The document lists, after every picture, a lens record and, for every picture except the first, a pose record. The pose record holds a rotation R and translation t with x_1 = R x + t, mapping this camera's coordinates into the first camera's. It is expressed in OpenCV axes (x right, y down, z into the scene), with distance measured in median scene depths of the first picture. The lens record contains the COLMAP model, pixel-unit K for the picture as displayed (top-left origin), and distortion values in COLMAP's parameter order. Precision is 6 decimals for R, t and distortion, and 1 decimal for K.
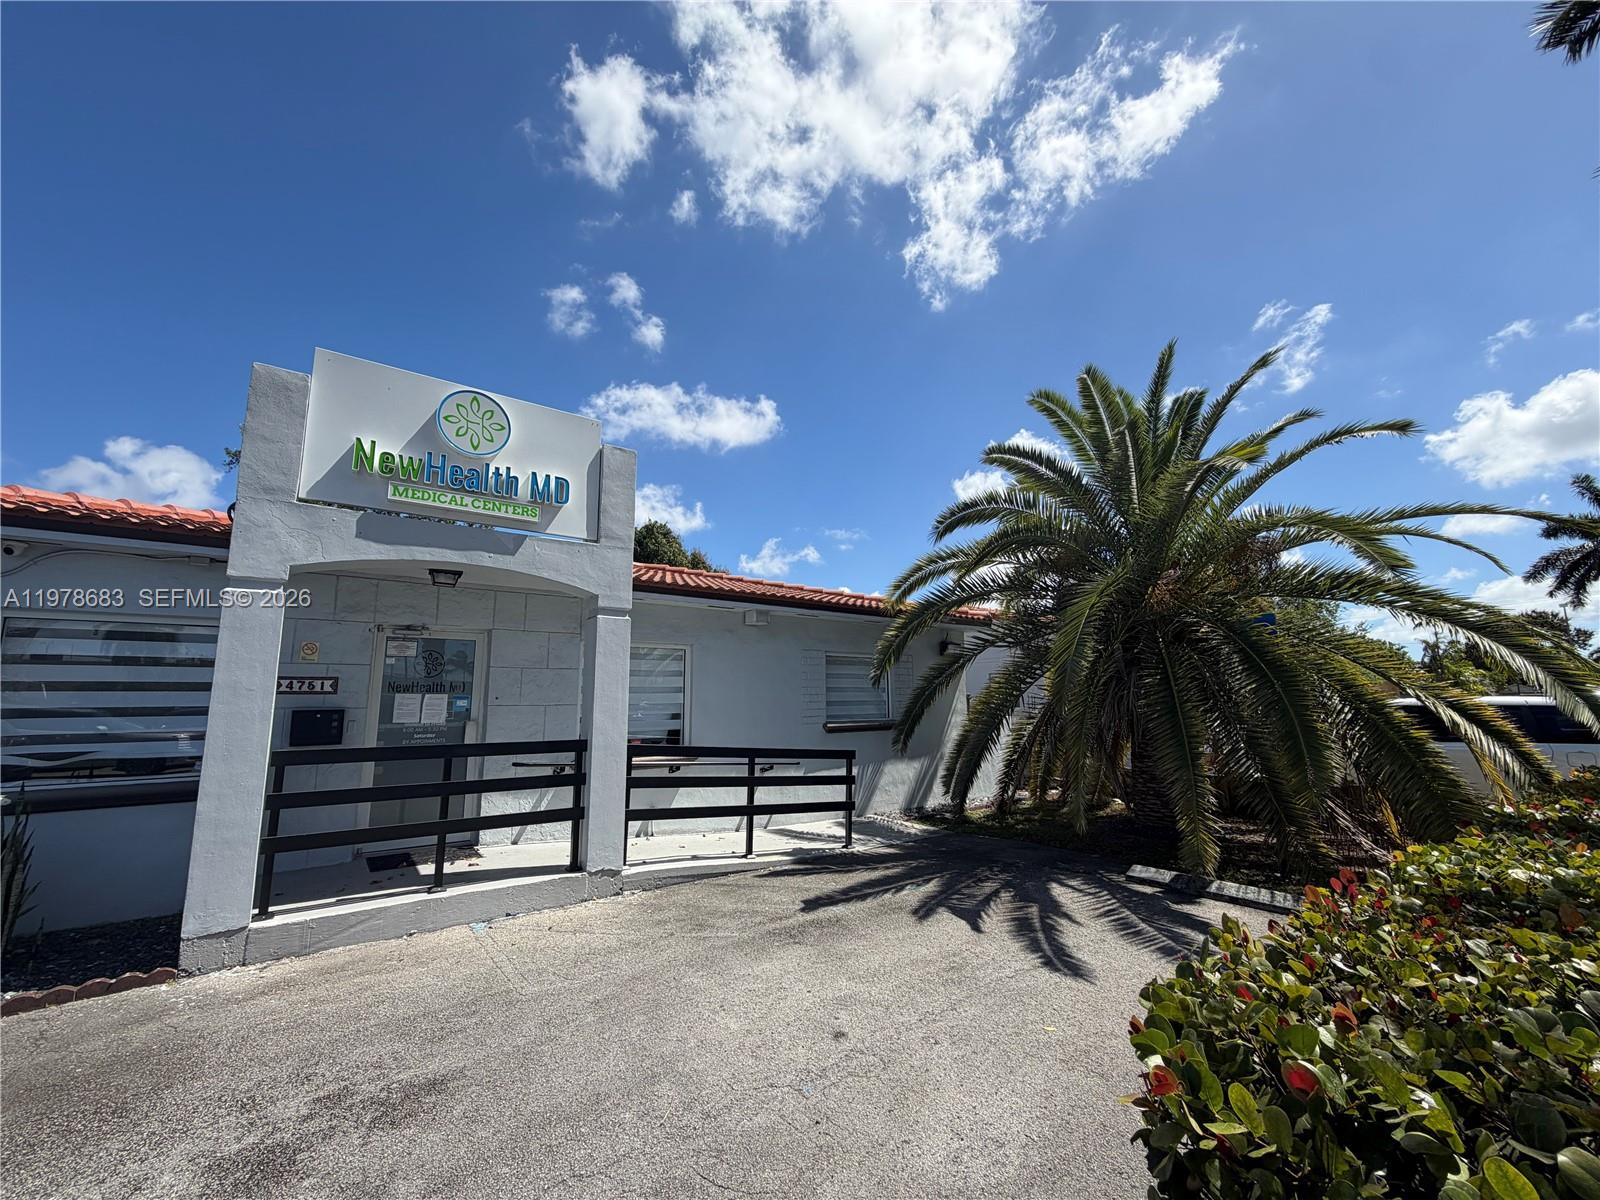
lens RADIAL K [[652.6, 0, 796.1], [0, 652.6, 601.0], [0, 0, 1]] dist [-0.002077, 0.003266]
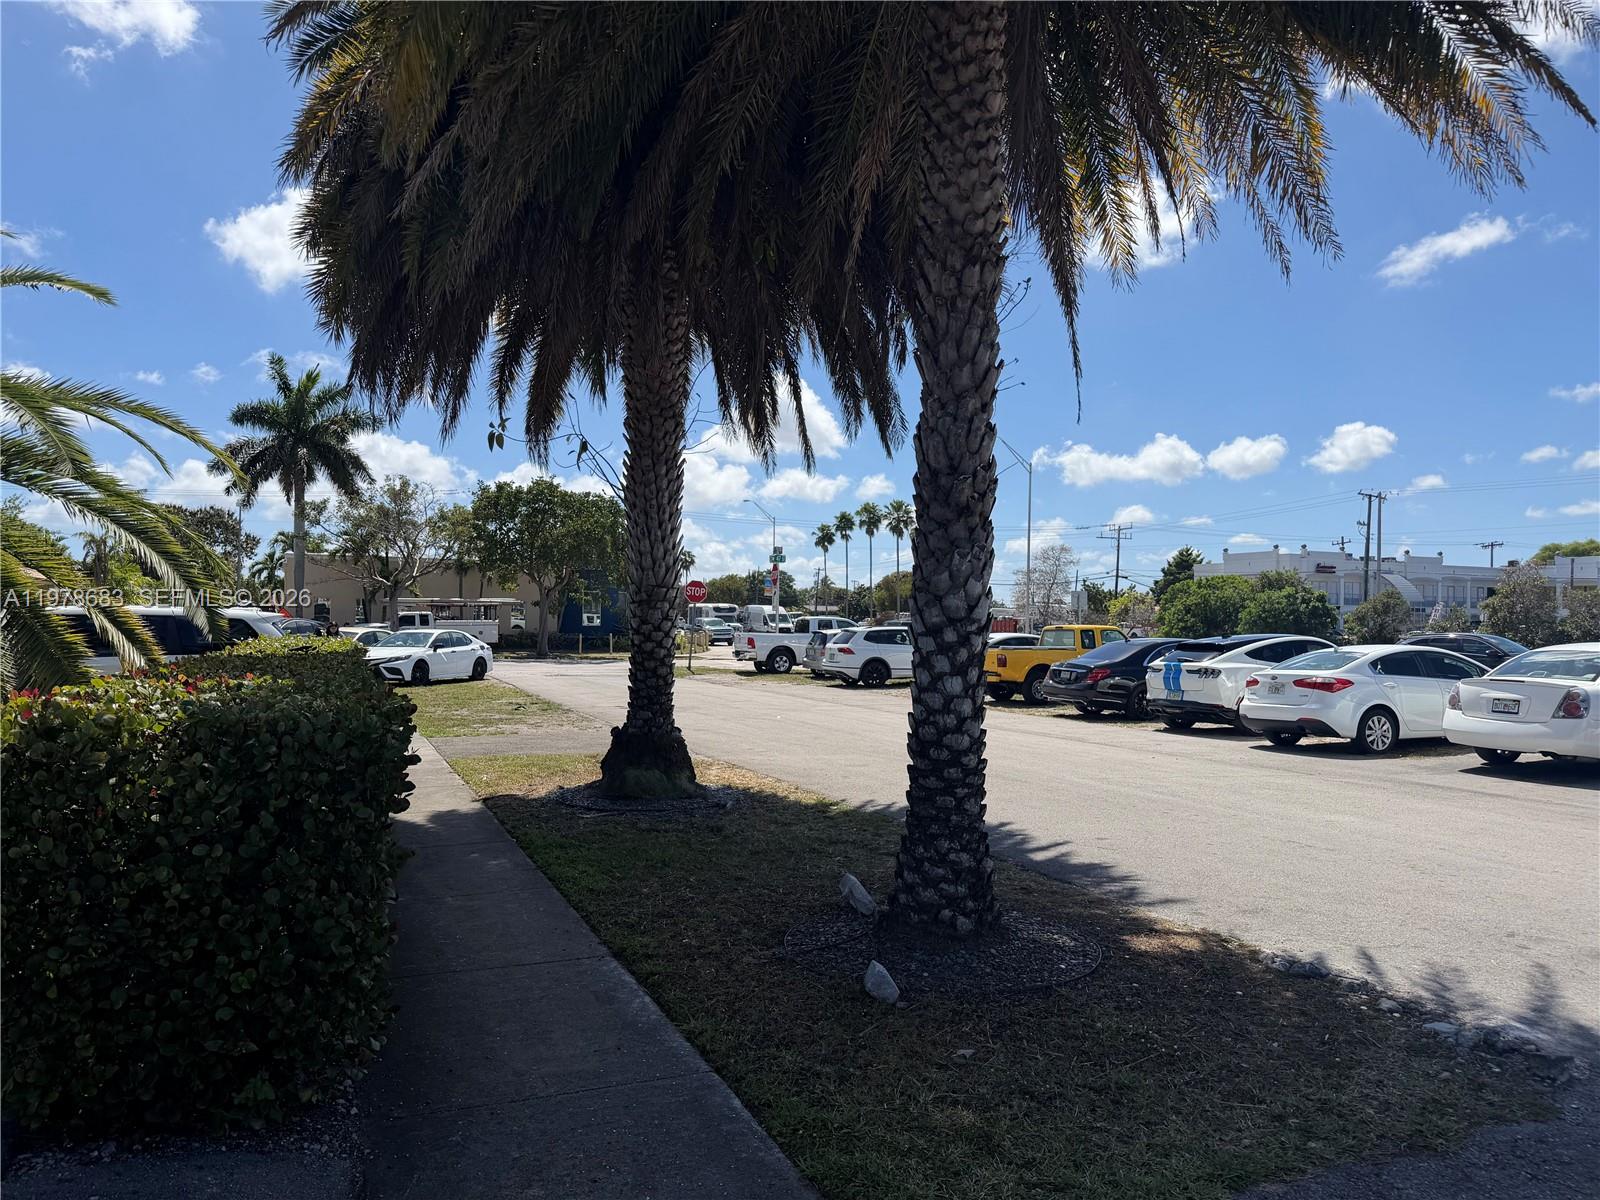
lens RADIAL K [[1126.1, 0, 815.6], [0, 1126.1, 598.2], [0, 0, 1]] dist [0.072715, -0.100287]
pose [[0.232663, 0.030952, 0.972065, -0.424602], [-0.162446, 0.986689, 0.007464, -0.048312], [-0.958895, -0.159644, 0.234594, -0.432695]]
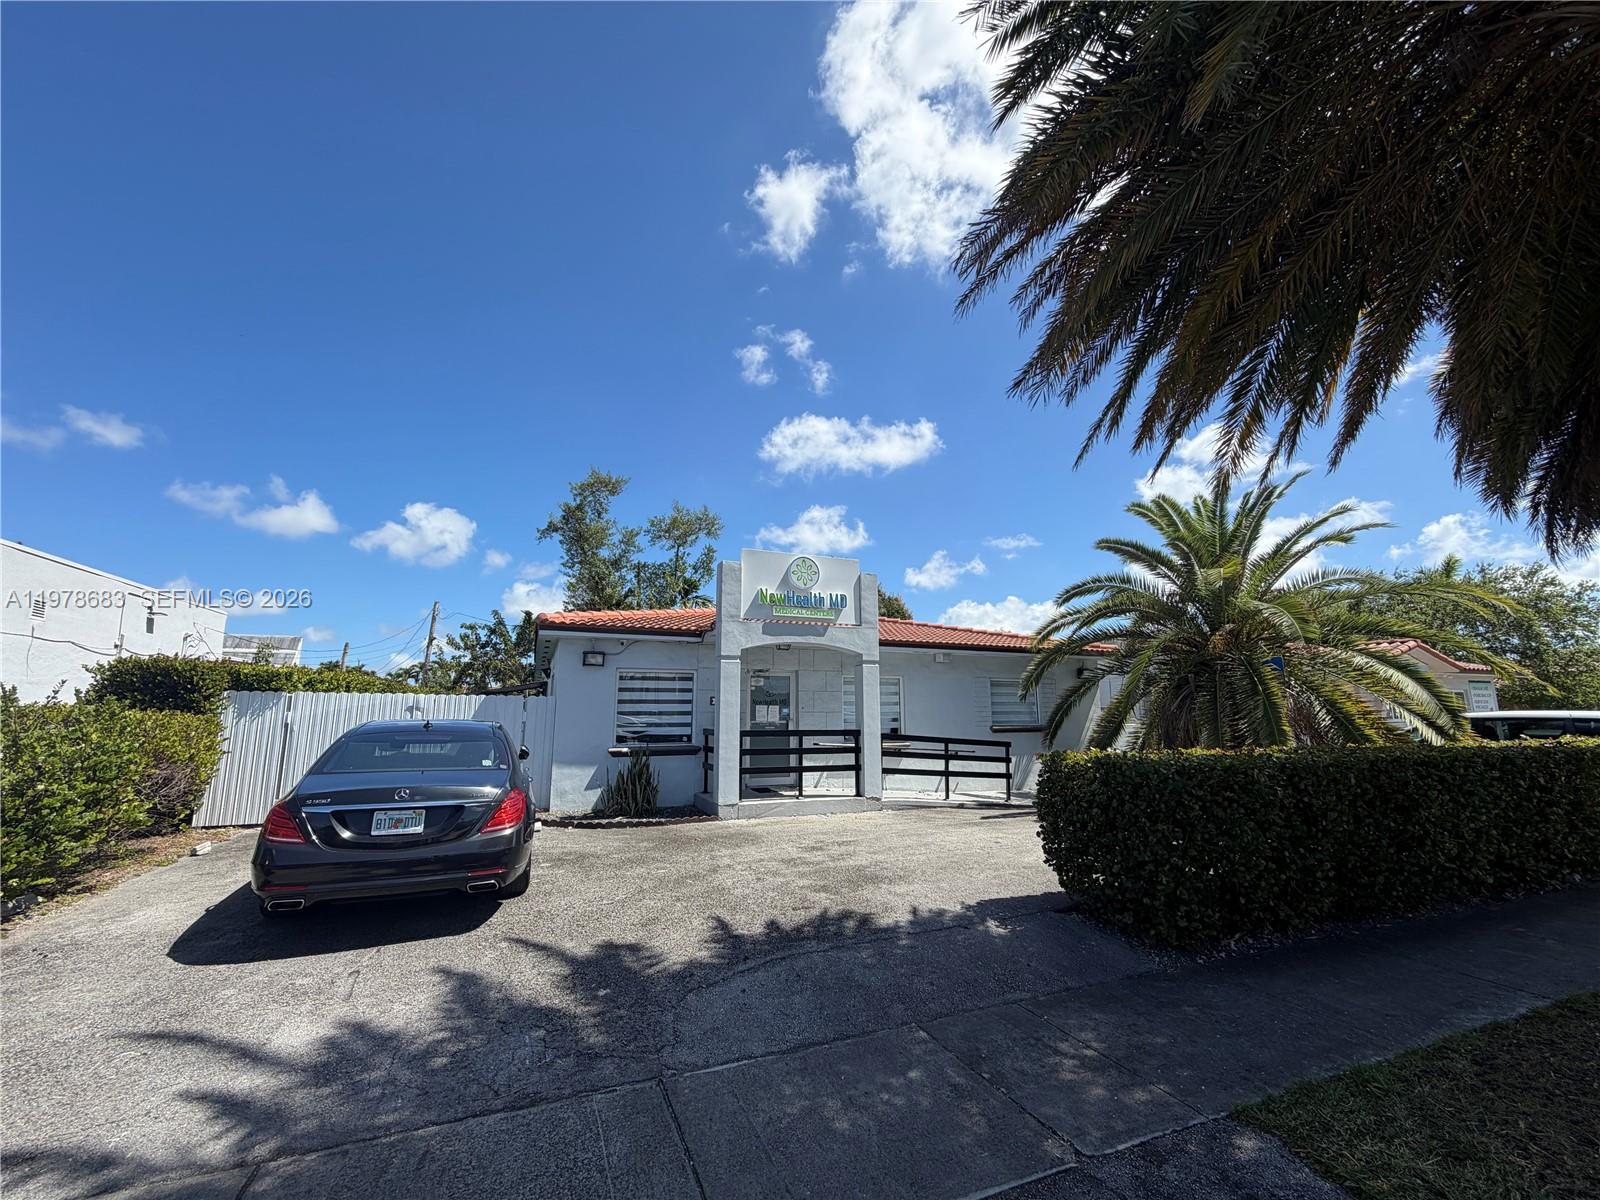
lens RADIAL K [[652.6, 0, 796.1], [0, 652.6, 601.0], [0, 0, 1]] dist [-0.002077, 0.003266]
pose [[0.968135, -0.036542, -0.247749, -0.012843], [0.032097, 0.999243, -0.021960, -0.126269], [0.248364, 0.013308, 0.968575, -0.884525]]
